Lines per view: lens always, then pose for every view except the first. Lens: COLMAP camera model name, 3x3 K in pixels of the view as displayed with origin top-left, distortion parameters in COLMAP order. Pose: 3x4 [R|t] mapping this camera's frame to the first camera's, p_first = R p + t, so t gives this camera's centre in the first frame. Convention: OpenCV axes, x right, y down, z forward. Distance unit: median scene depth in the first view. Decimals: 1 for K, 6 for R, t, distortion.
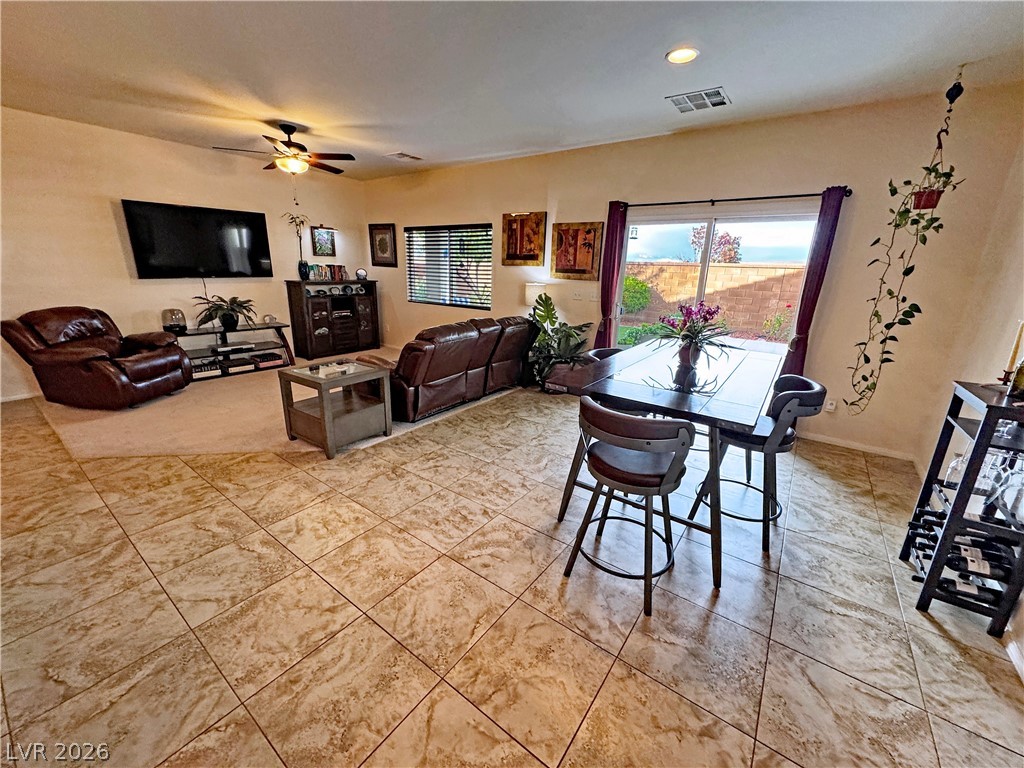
lens RADIAL K [[406.8, 0, 512.5], [0, 406.8, 383.2], [0, 0, 1]] dist [-0.002443, 0.000387]
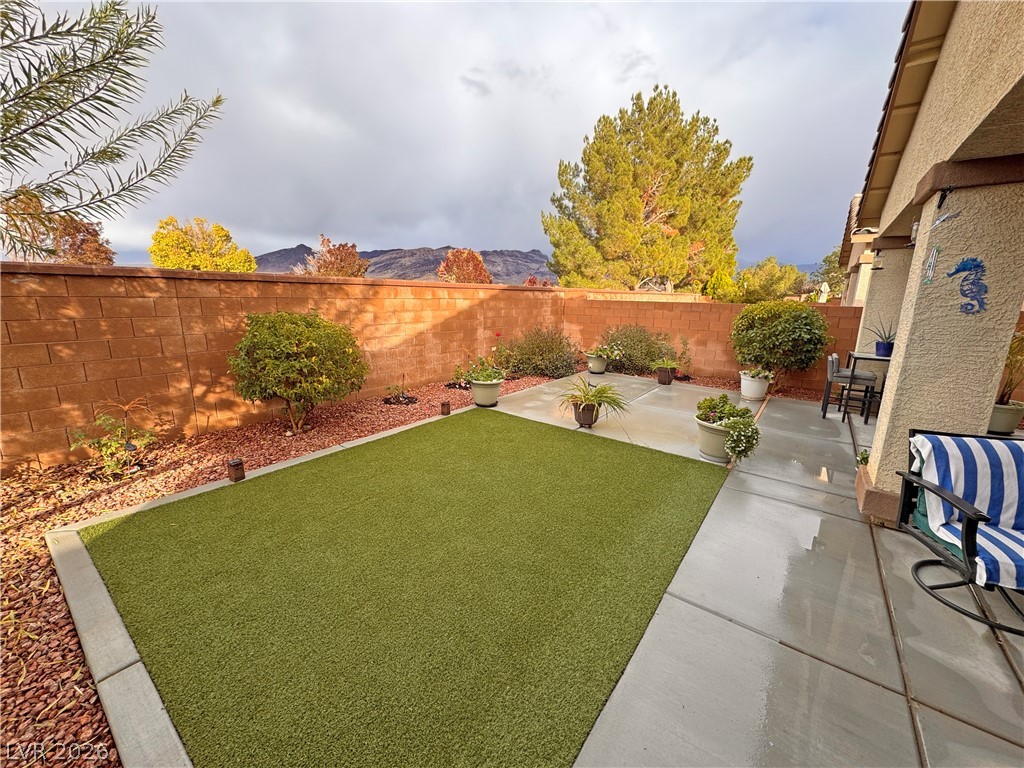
lens RADIAL K [[406.8, 0, 512.5], [0, 406.8, 383.2], [0, 0, 1]] dist [-0.002443, 0.000387]
pose [[0.009115, -0.243292, 0.969910, -0.512401], [0.258779, 0.937482, 0.232725, -1.093375], [-0.965893, 0.248871, 0.071504, 3.646770]]
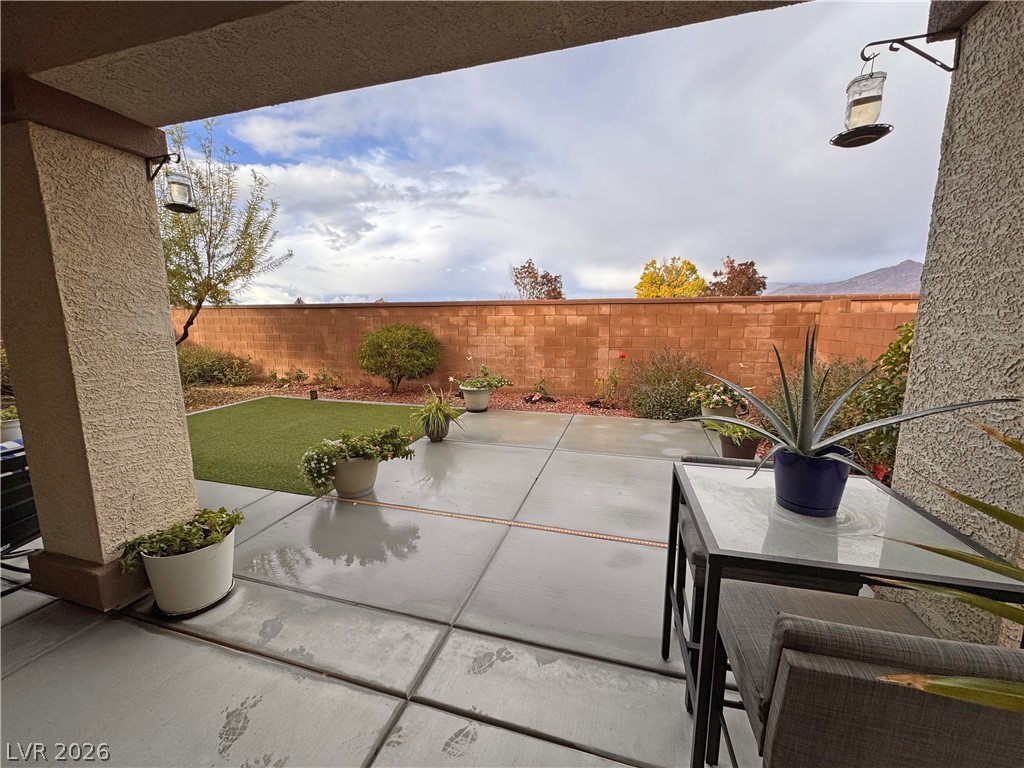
lens RADIAL K [[406.8, 0, 512.5], [0, 406.8, 383.2], [0, 0, 1]] dist [-0.002443, 0.000387]
pose [[0.940796, -0.088321, 0.327264, 1.055310], [0.124823, 0.987884, -0.092225, -0.405653], [-0.315153, 0.127615, 0.940422, 1.601807]]
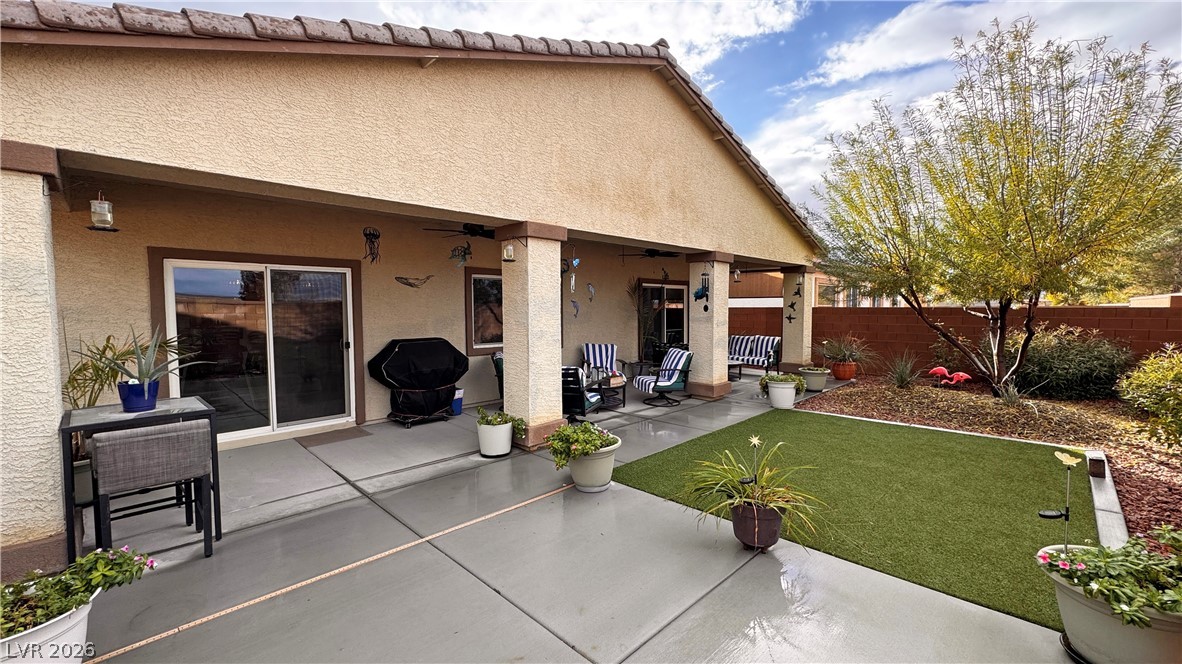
lens RADIAL K [[469.2, 0, 591.9], [0, 469.2, 330.5], [0, 0, 1]] dist [-0.000682, 0.000266]
pose [[-0.149826, 0.019651, -0.988517, 2.494284], [-0.273046, 0.960098, 0.060471, -0.828609], [0.950262, 0.278971, -0.138482, 3.131888]]
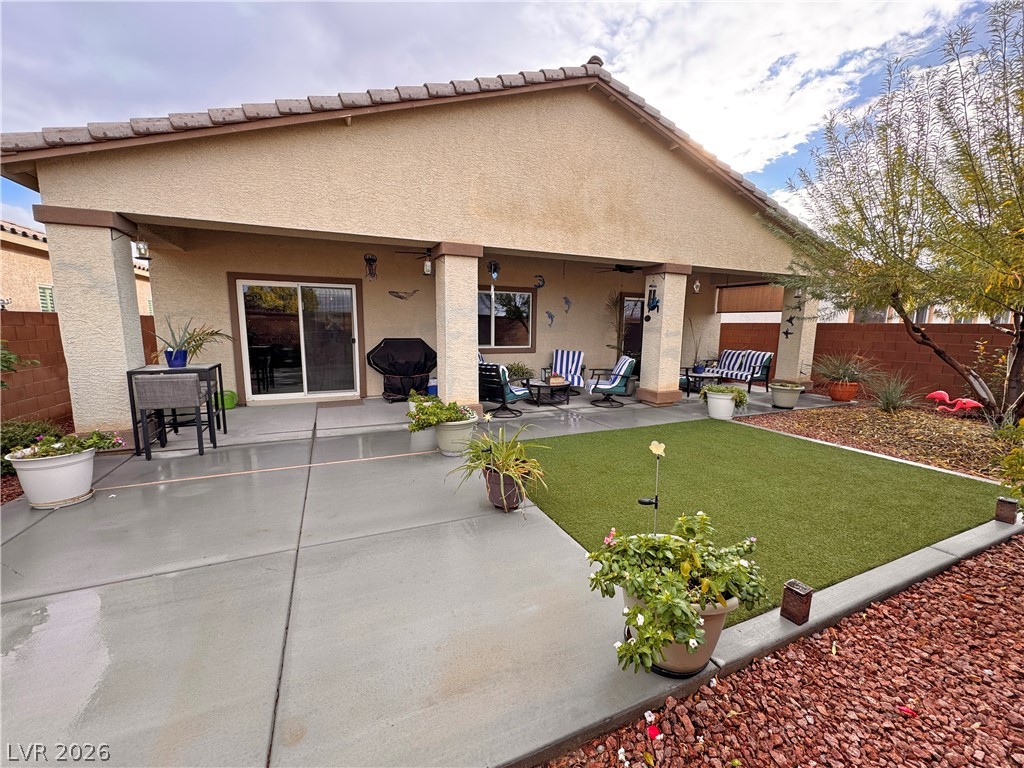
lens RADIAL K [[406.8, 0, 512.5], [0, 406.8, 383.2], [0, 0, 1]] dist [-0.002443, 0.000387]
pose [[-0.497906, 0.088584, -0.862695, 2.298938], [-0.264664, 0.931791, 0.248431, -1.000199], [0.825859, 0.352020, -0.440499, 3.906768]]
